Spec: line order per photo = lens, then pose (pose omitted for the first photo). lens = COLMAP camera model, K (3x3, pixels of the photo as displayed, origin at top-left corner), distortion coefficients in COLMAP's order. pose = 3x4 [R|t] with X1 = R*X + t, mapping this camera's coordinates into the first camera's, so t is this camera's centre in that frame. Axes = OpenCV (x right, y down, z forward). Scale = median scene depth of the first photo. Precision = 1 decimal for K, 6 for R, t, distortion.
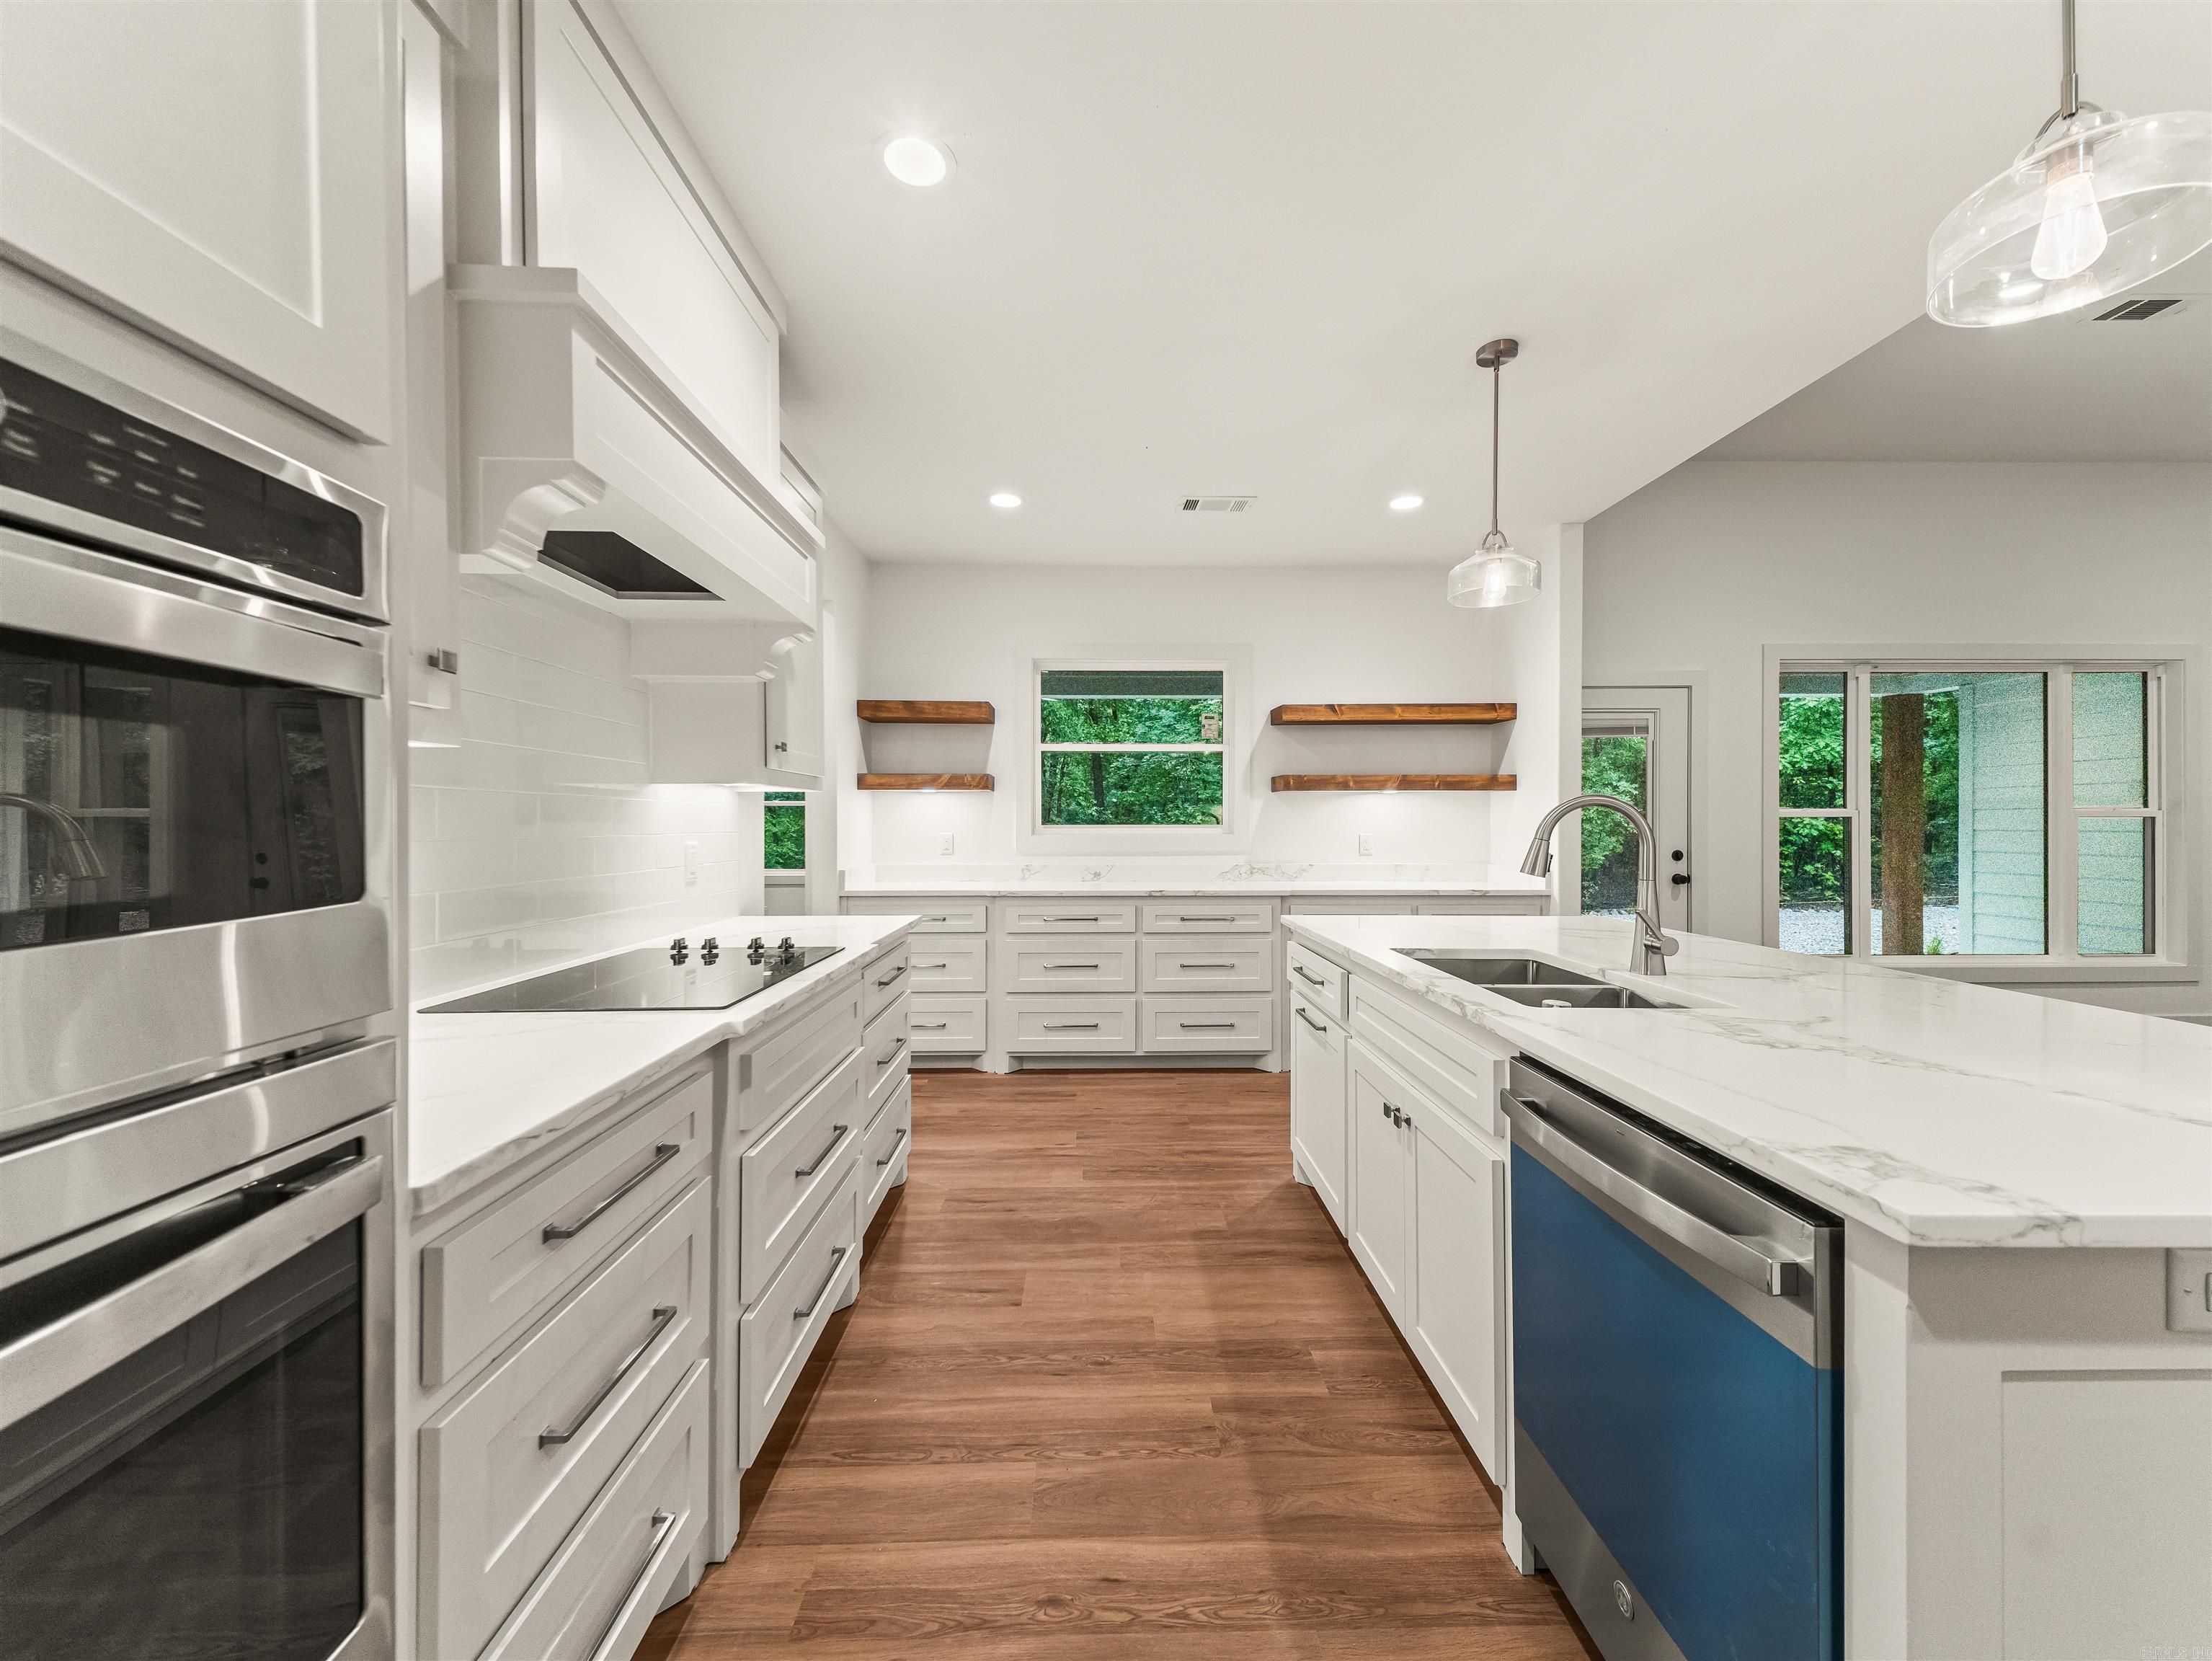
lens RADIAL K [[846.4, 0, 1109.9], [0, 846.4, 823.9], [0, 0, 1]] dist [0.030125, -0.010418]
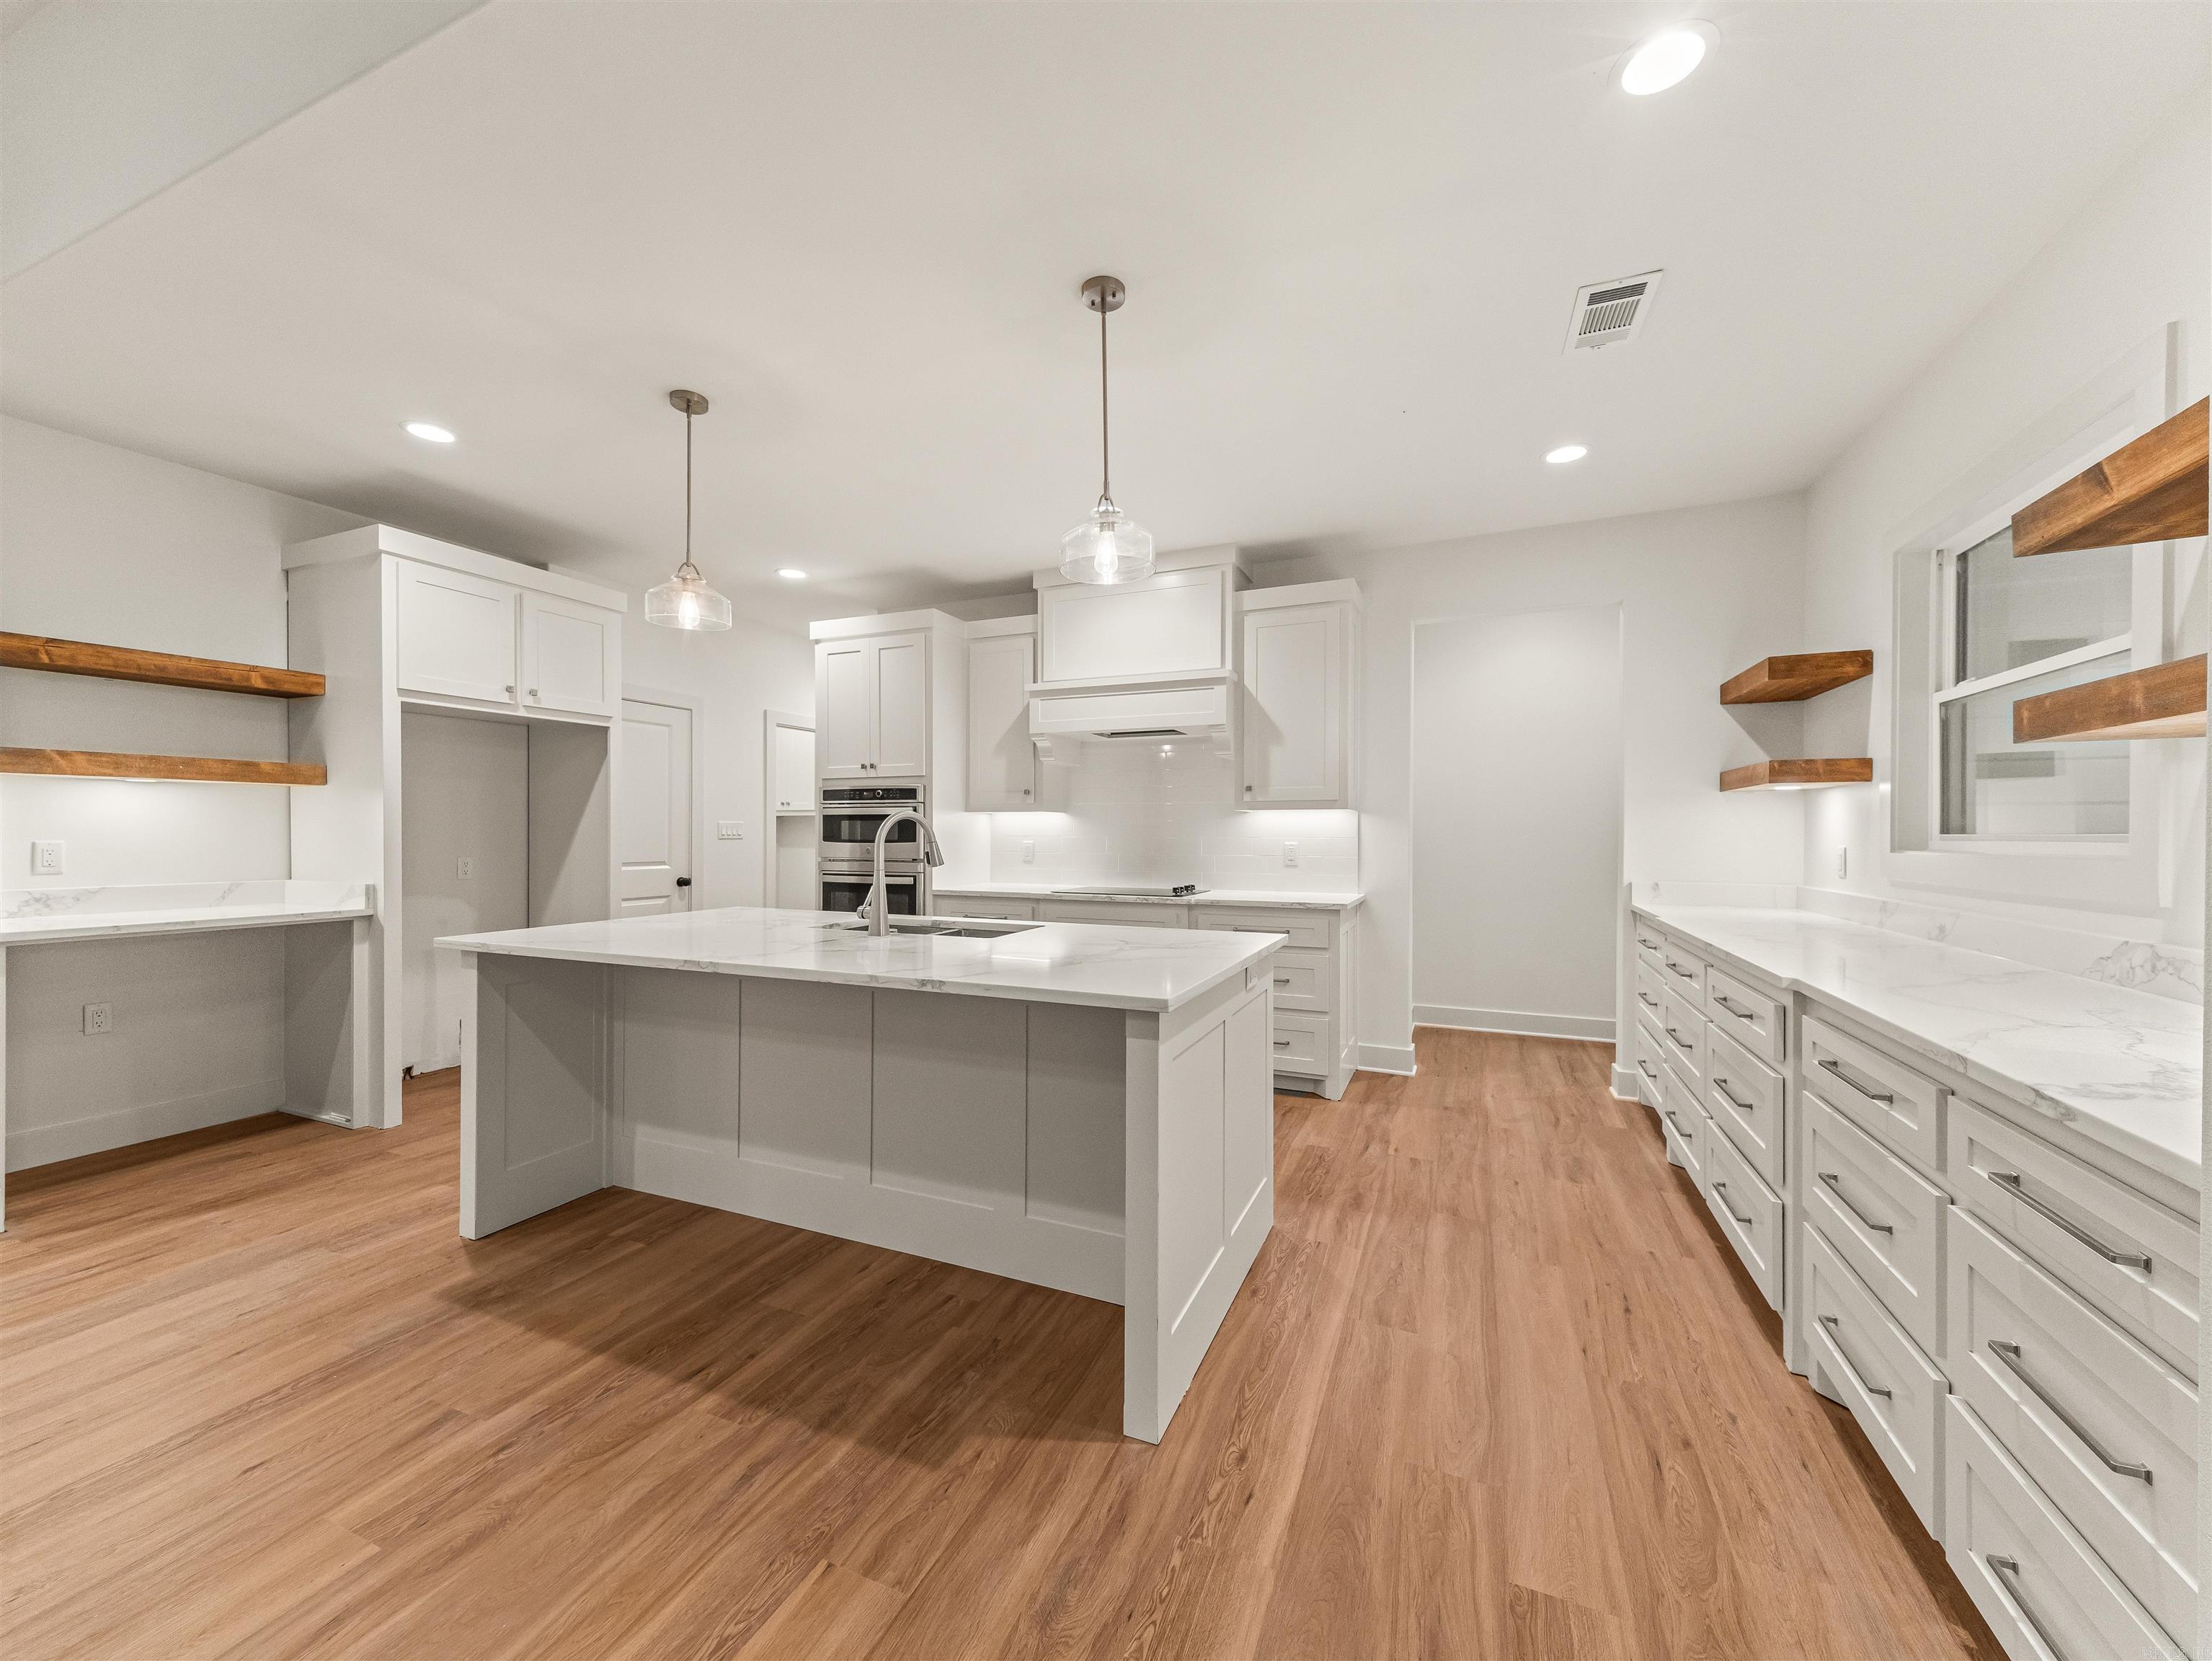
lens RADIAL K [[852.9, 0, 1111.9], [0, 852.9, 831.6], [0, 0, 1]] dist [0.029171, -0.009804]
pose [[-0.412825, -0.001605, -0.910809, 0.911452], [-0.001176, 0.999999, -0.001229, 0.000819], [0.910810, 0.000563, -0.412826, 1.002609]]
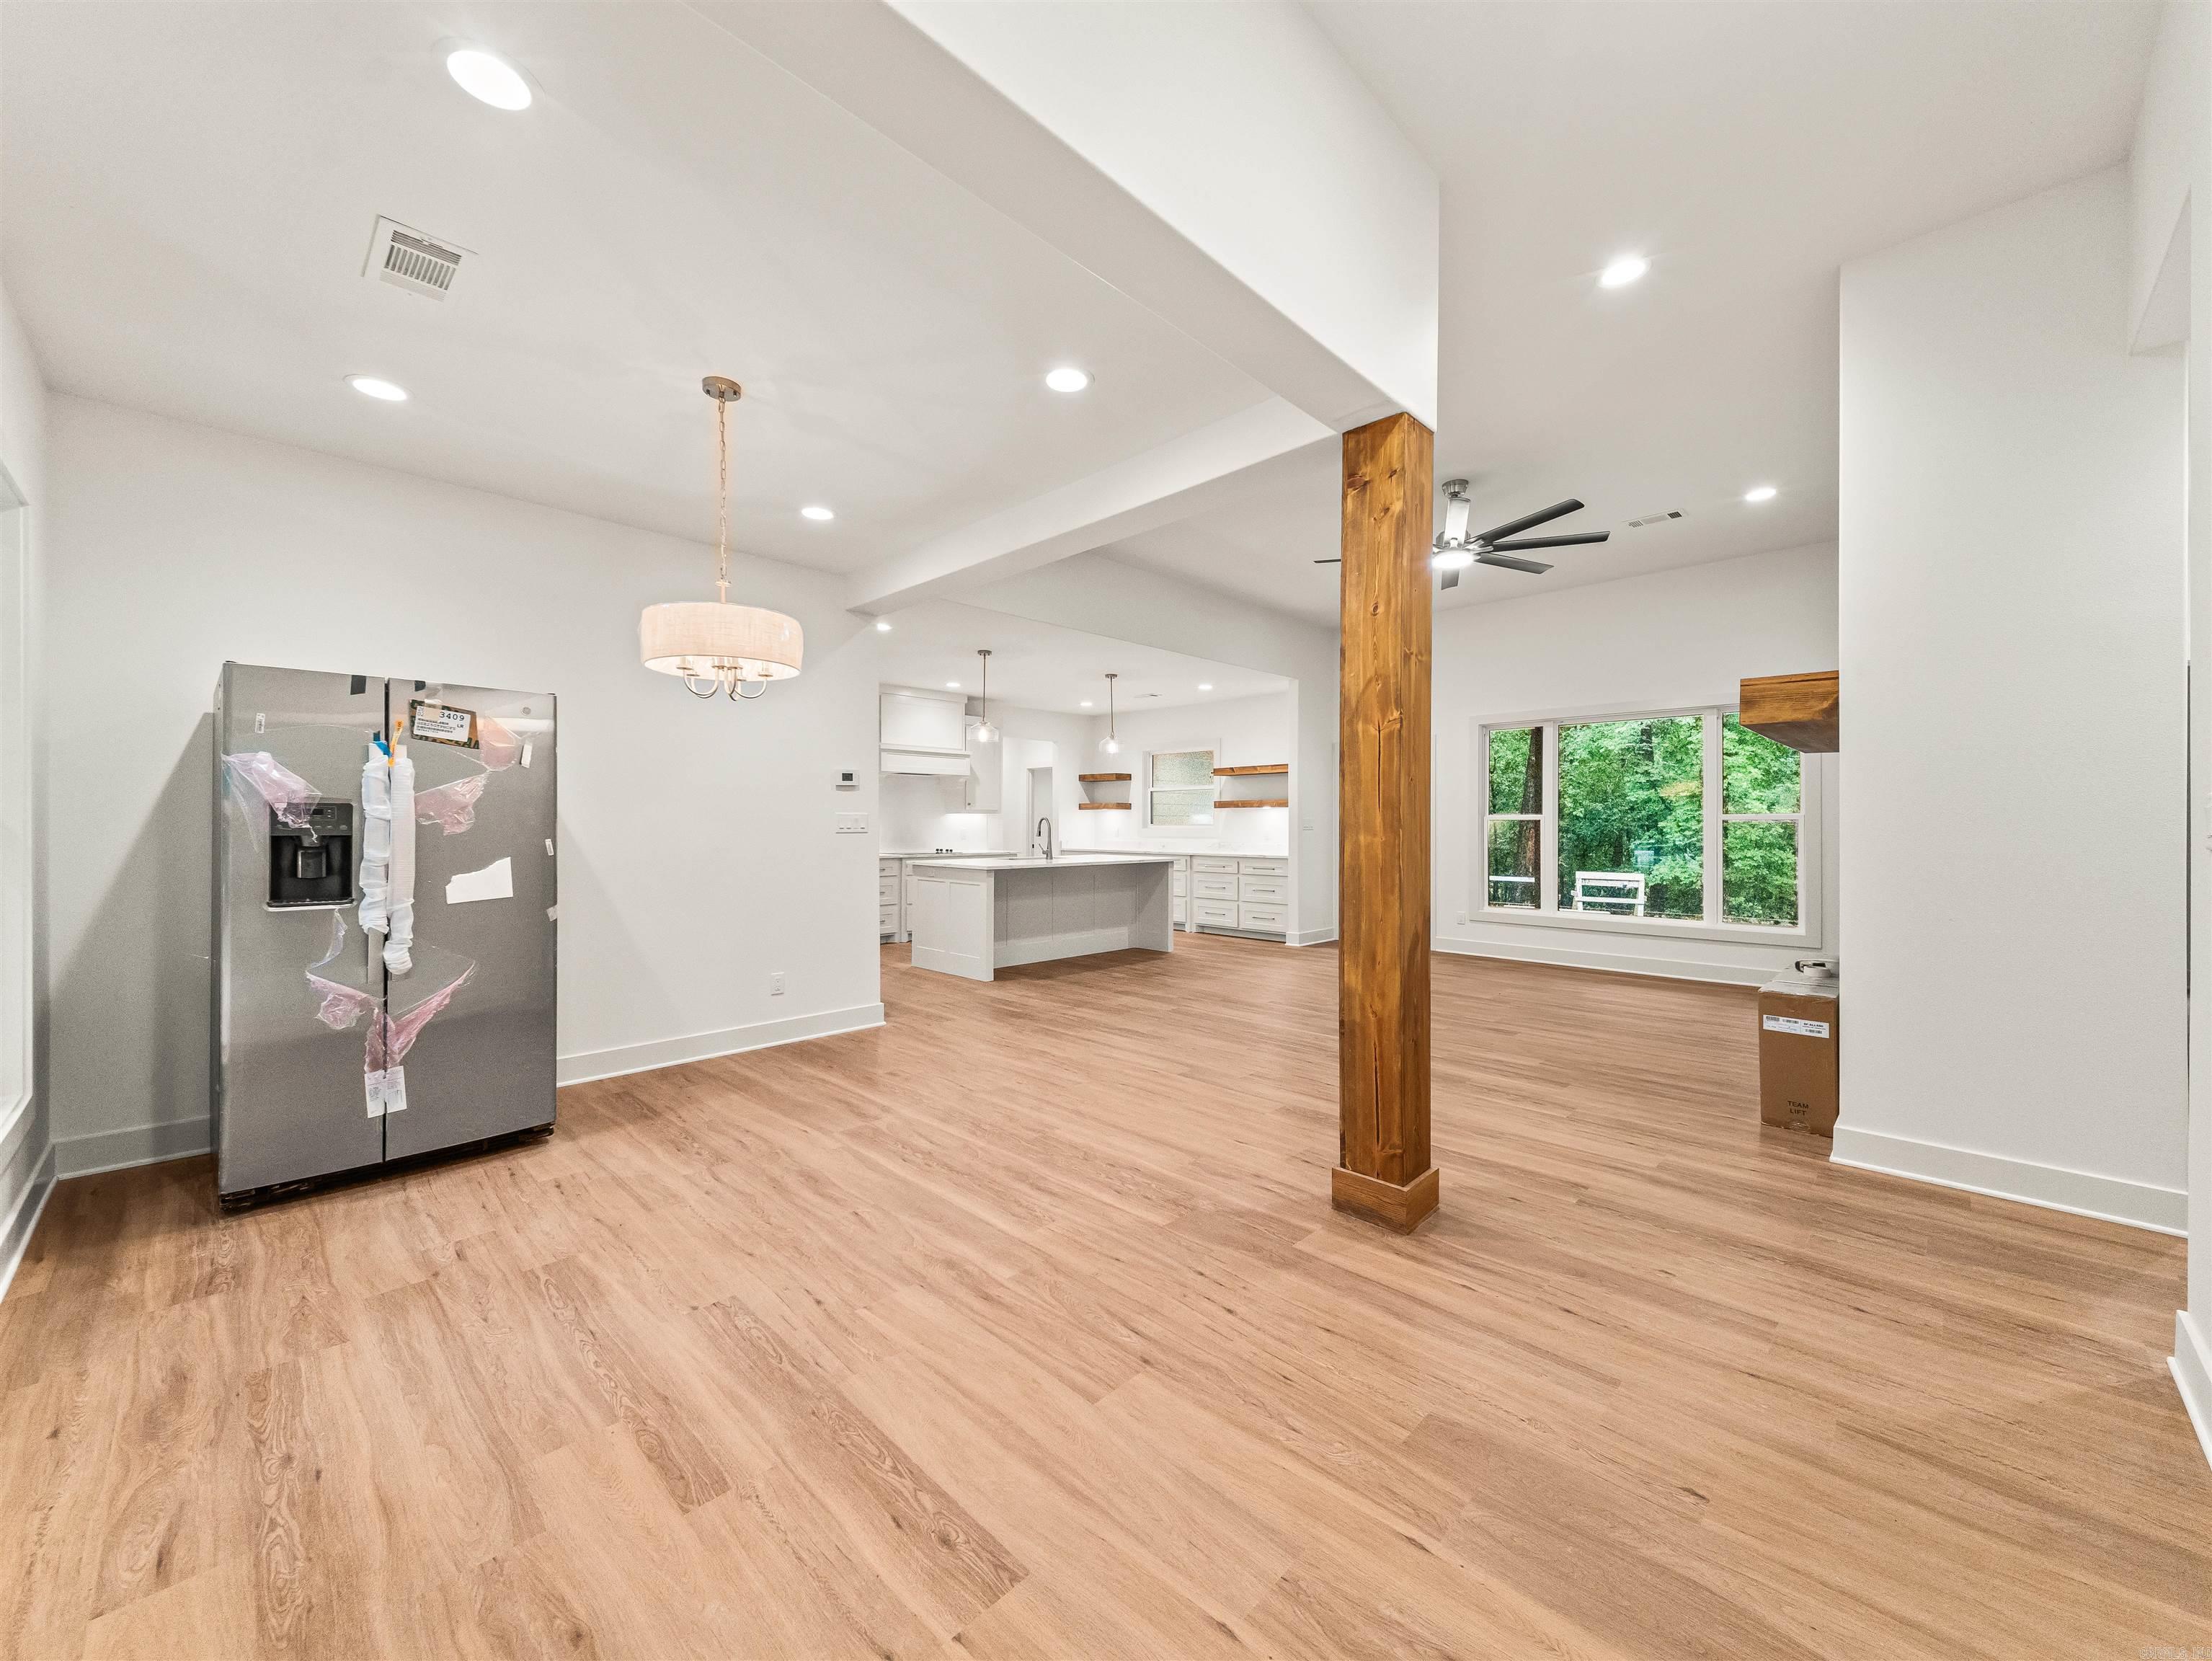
lens RADIAL K [[846.4, 0, 1109.9], [0, 846.4, 823.9], [0, 0, 1]] dist [0.030125, -0.010418]
pose [[0.700227, 0.002470, -0.713916, 1.960914], [-0.000779, 0.999996, 0.002696, -0.006939], [0.713920, -0.001332, 0.700226, -0.875739]]
